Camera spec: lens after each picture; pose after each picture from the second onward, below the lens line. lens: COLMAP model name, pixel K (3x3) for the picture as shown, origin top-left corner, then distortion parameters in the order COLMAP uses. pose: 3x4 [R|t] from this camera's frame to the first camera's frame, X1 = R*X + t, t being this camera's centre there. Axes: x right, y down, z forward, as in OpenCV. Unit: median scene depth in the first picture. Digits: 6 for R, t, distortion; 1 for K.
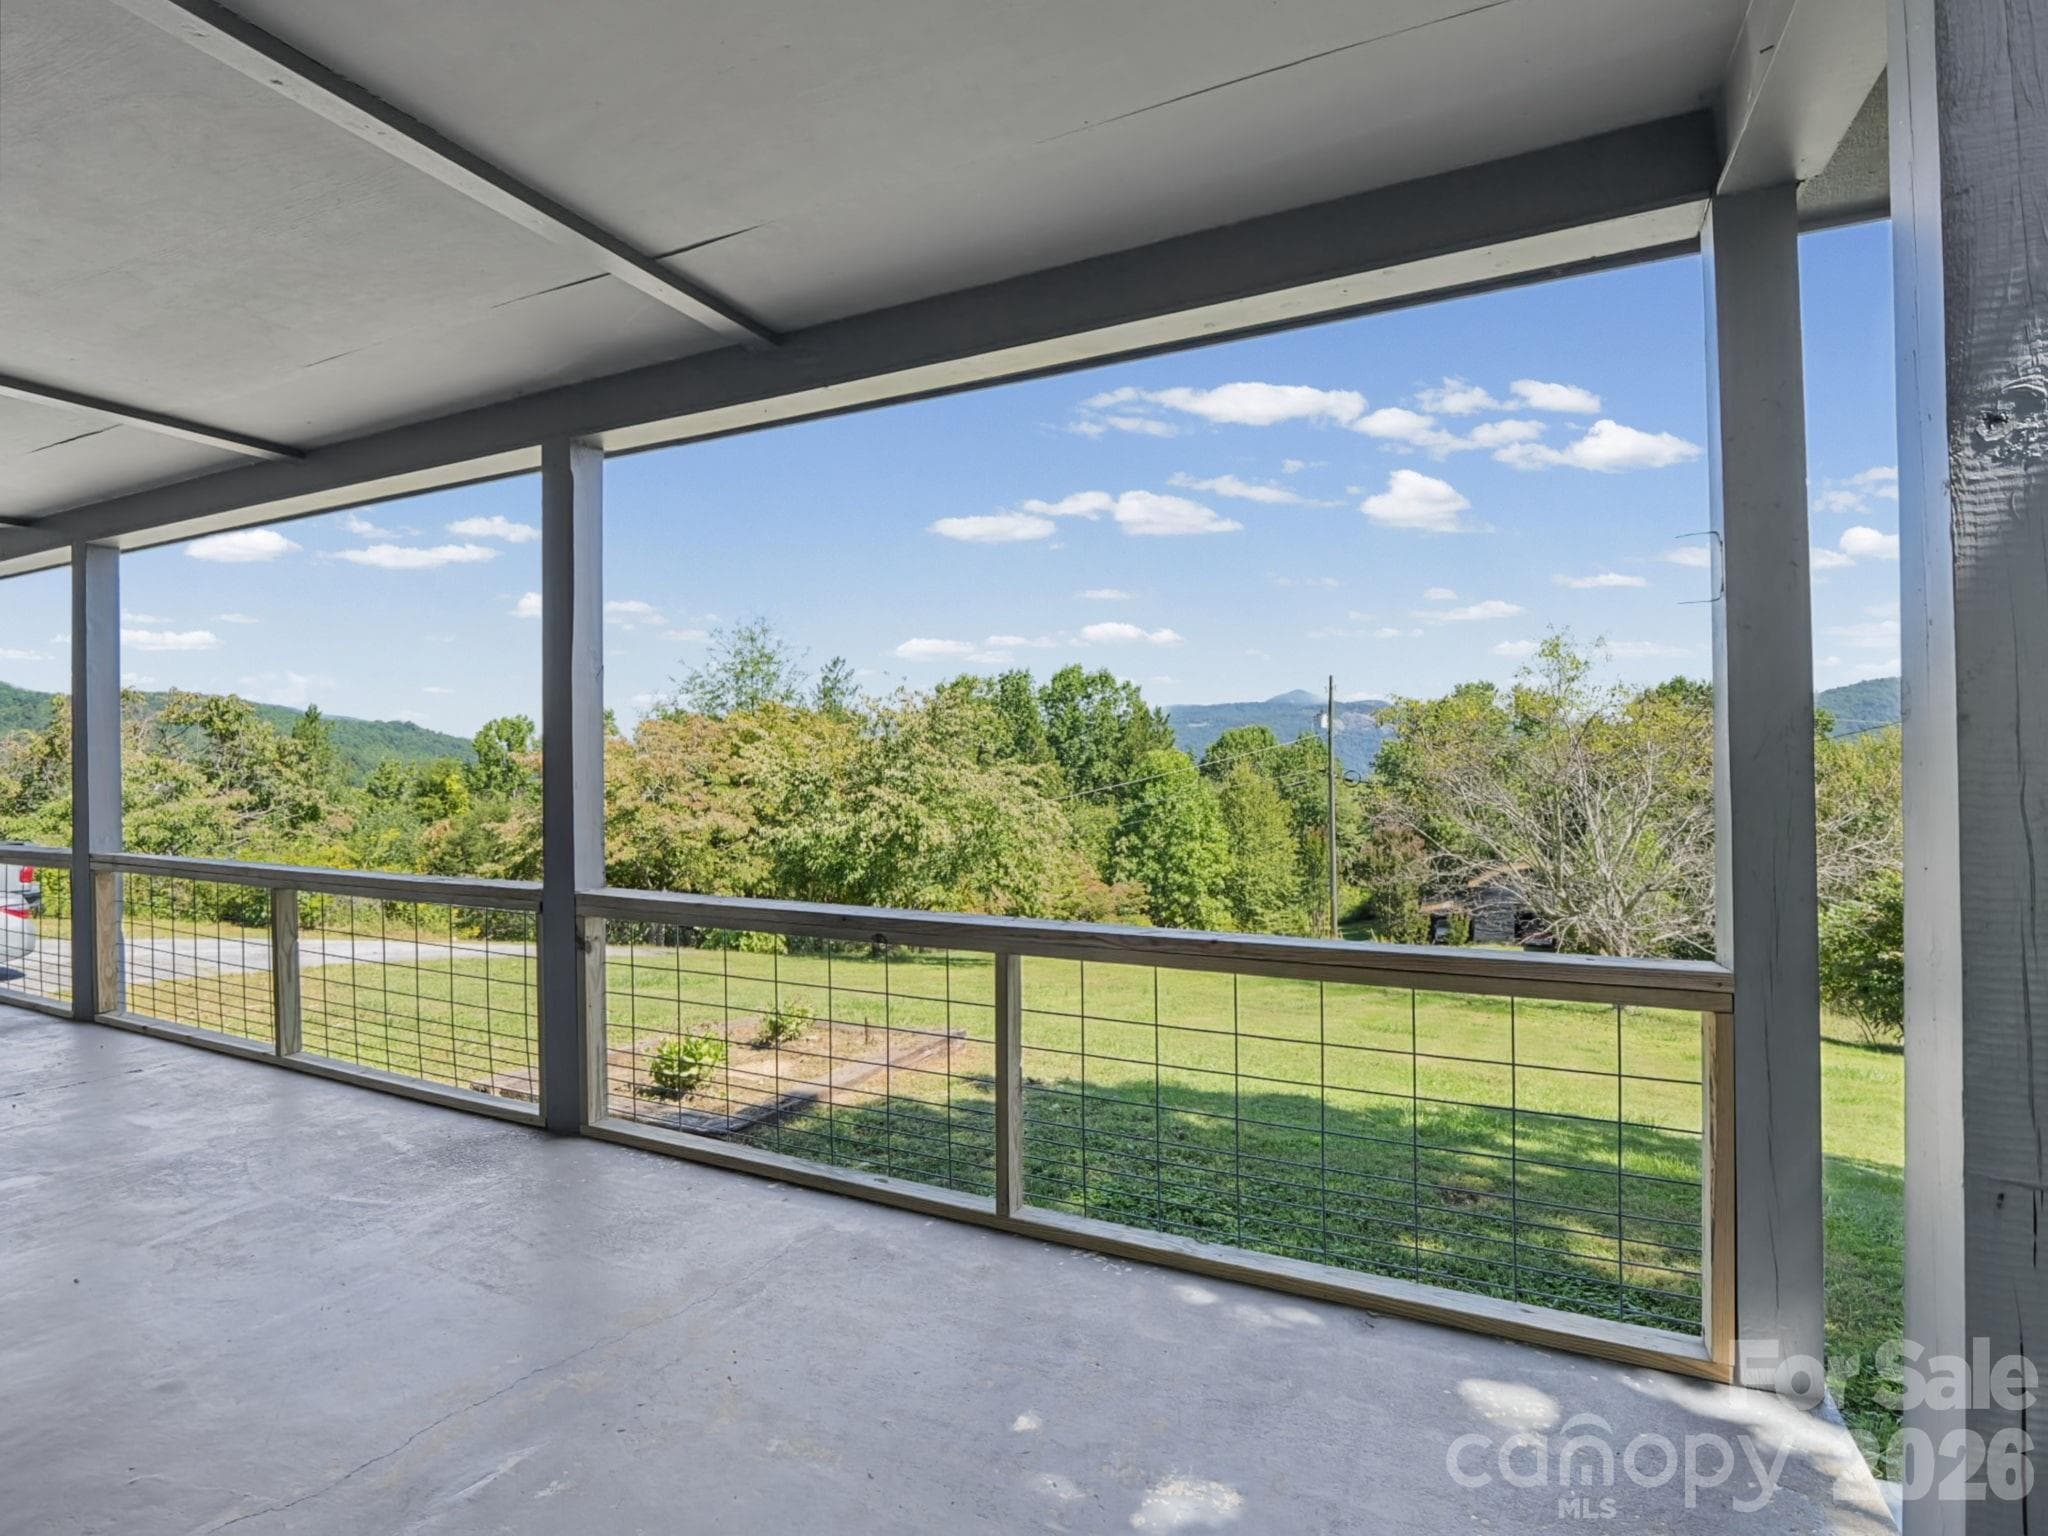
lens RADIAL K [[985.5, 0, 1013.5], [0, 985.5, 749.8], [0, 0, 1]] dist [-0.000994, -0.007847]
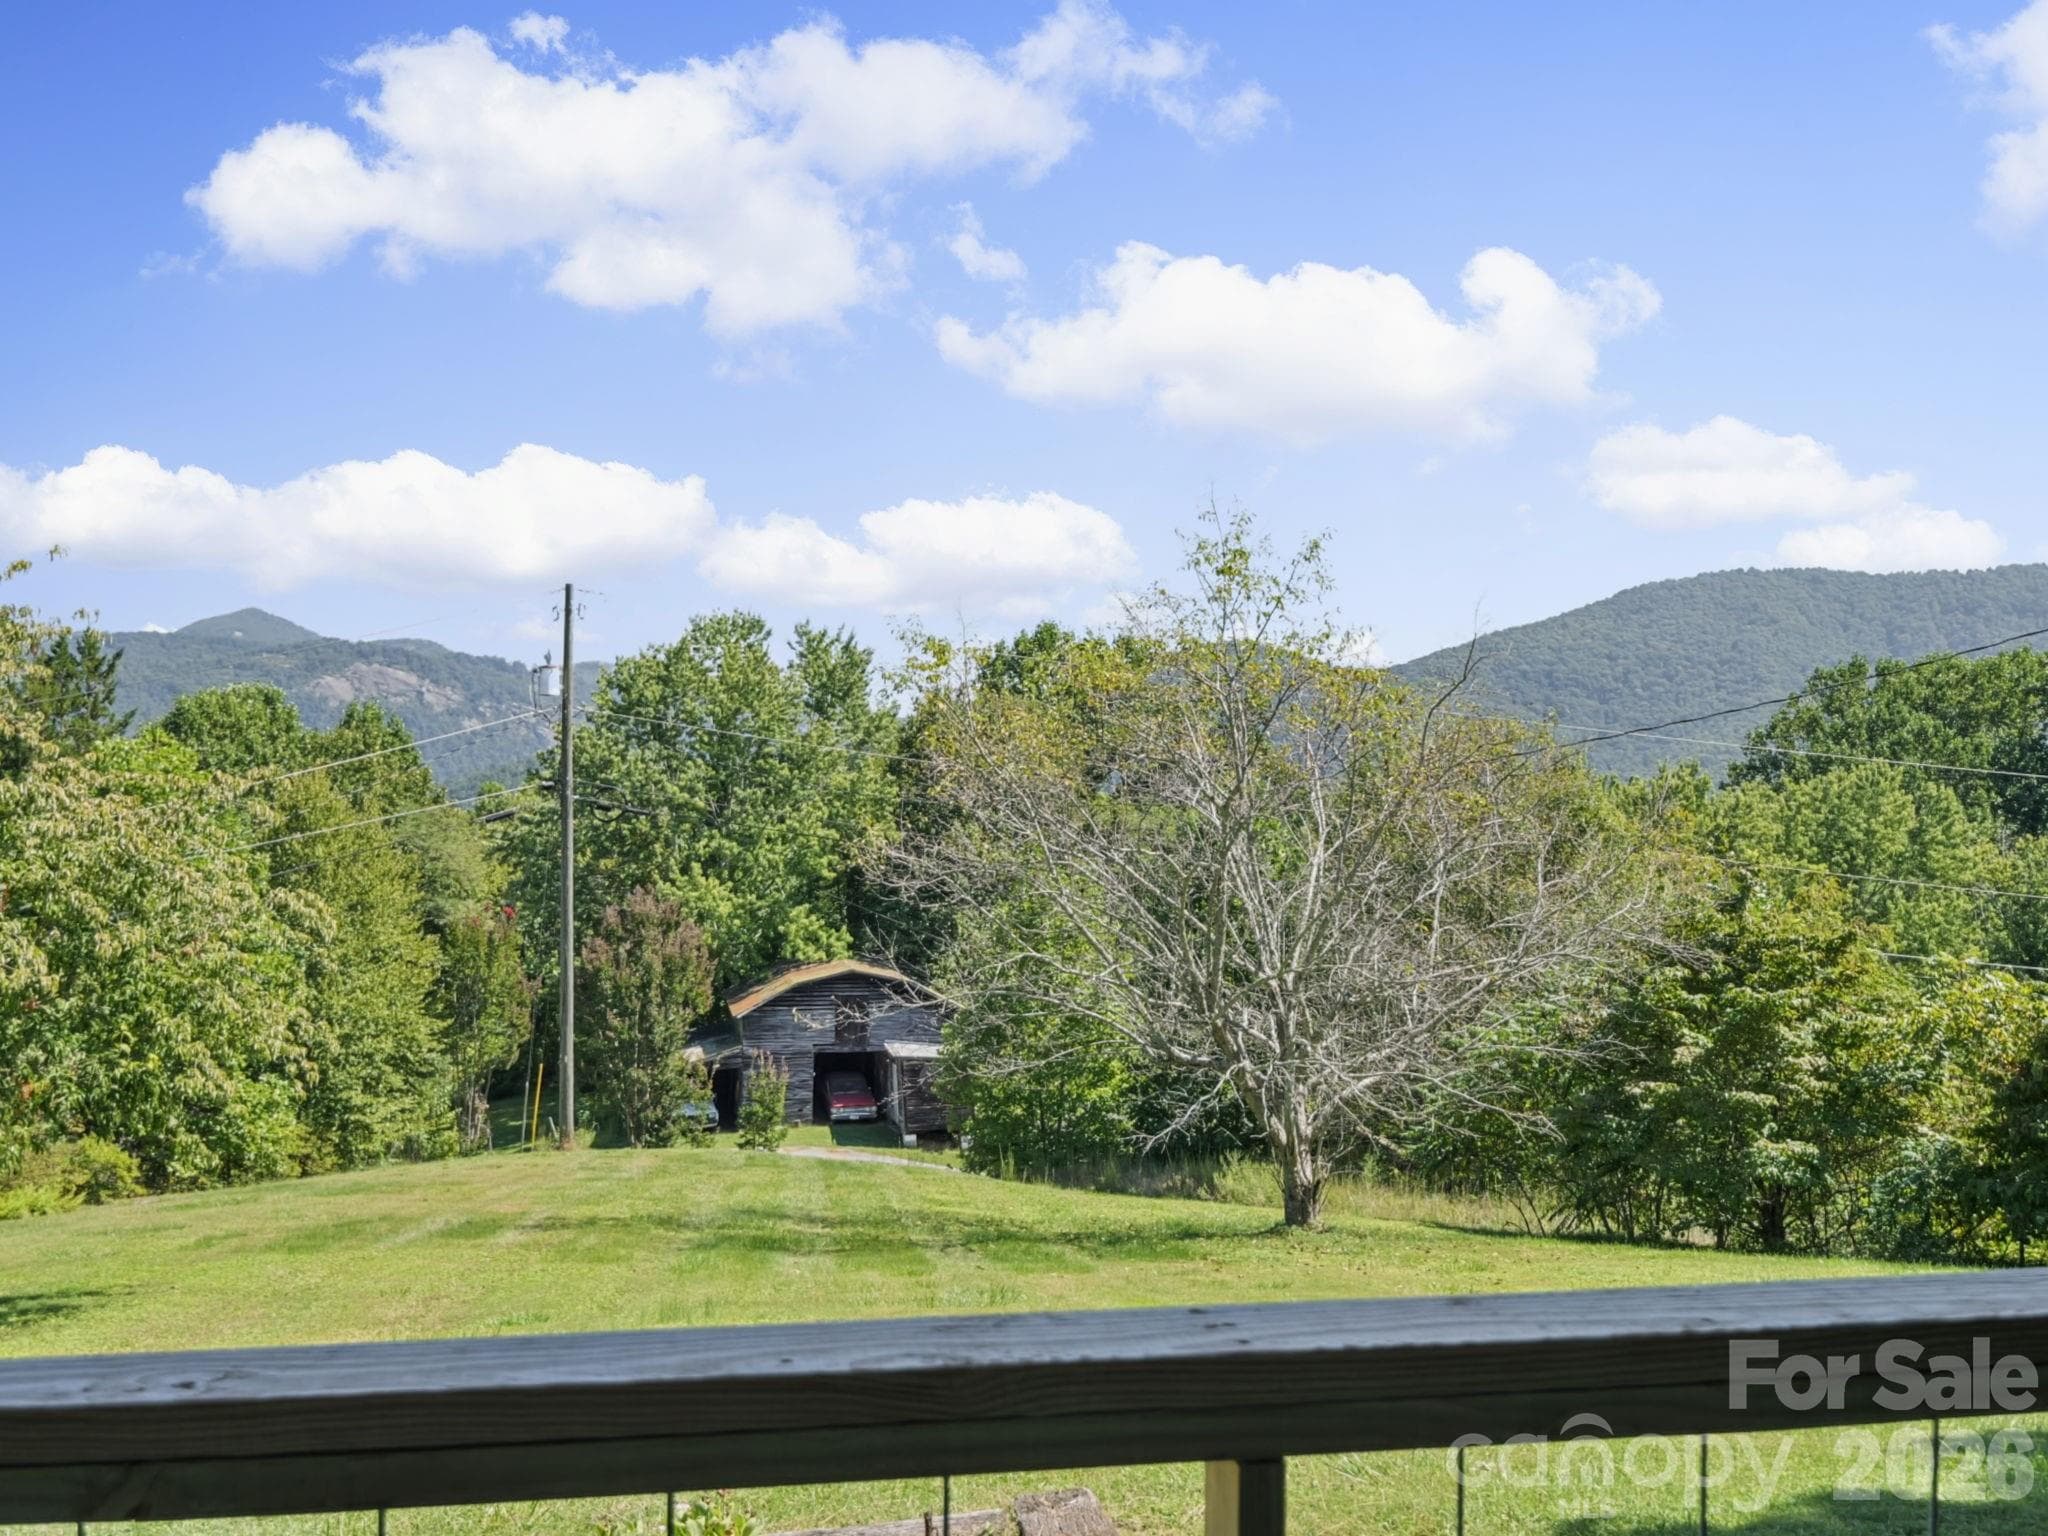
lens RADIAL K [[2113.5, 0, 995.6], [0, 2113.5, 749.2], [0, 0, 1]] dist [0.072254, -0.165901]
pose [[0.813067, 0.012343, 0.582039, -0.081001], [-0.014114, 0.999899, -0.001489, 0.001856], [-0.581999, -0.007004, 0.813159, 0.054807]]
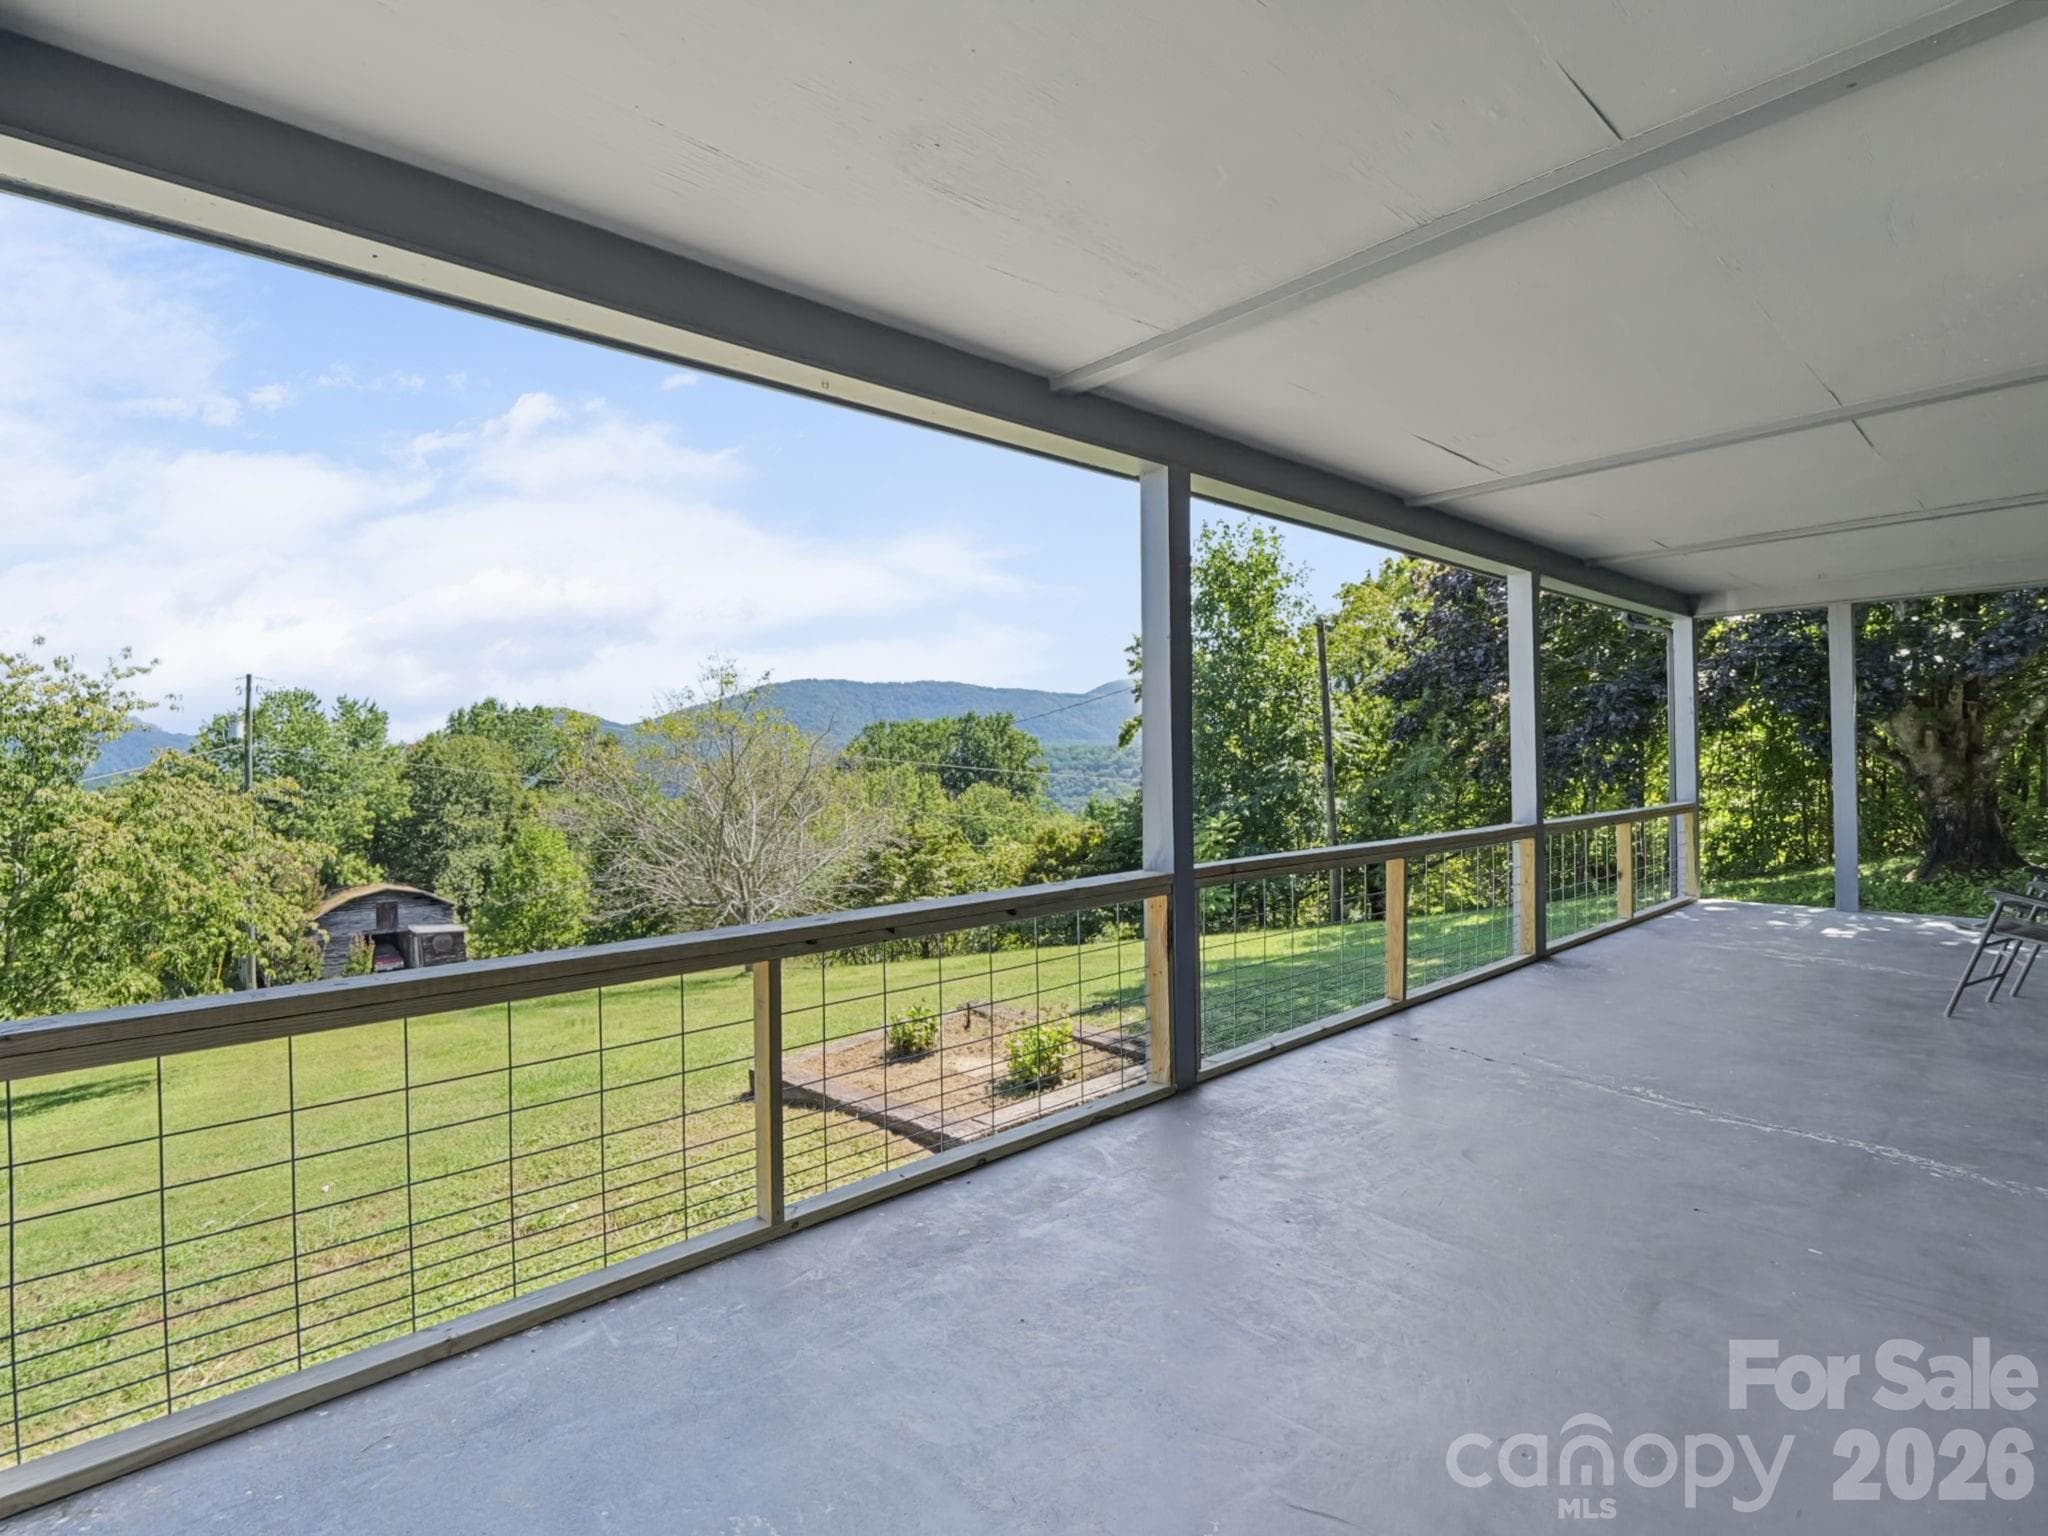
lens RADIAL K [[993.8, 0, 1041.1], [0, 993.8, 749.4], [0, 0, 1]] dist [-0.002613, -0.010137]
pose [[0.379496, 0.014586, 0.925078, -0.165641], [0.002606, 0.999855, -0.016834, 0.003047], [-0.925190, 0.008799, 0.379403, 0.074208]]
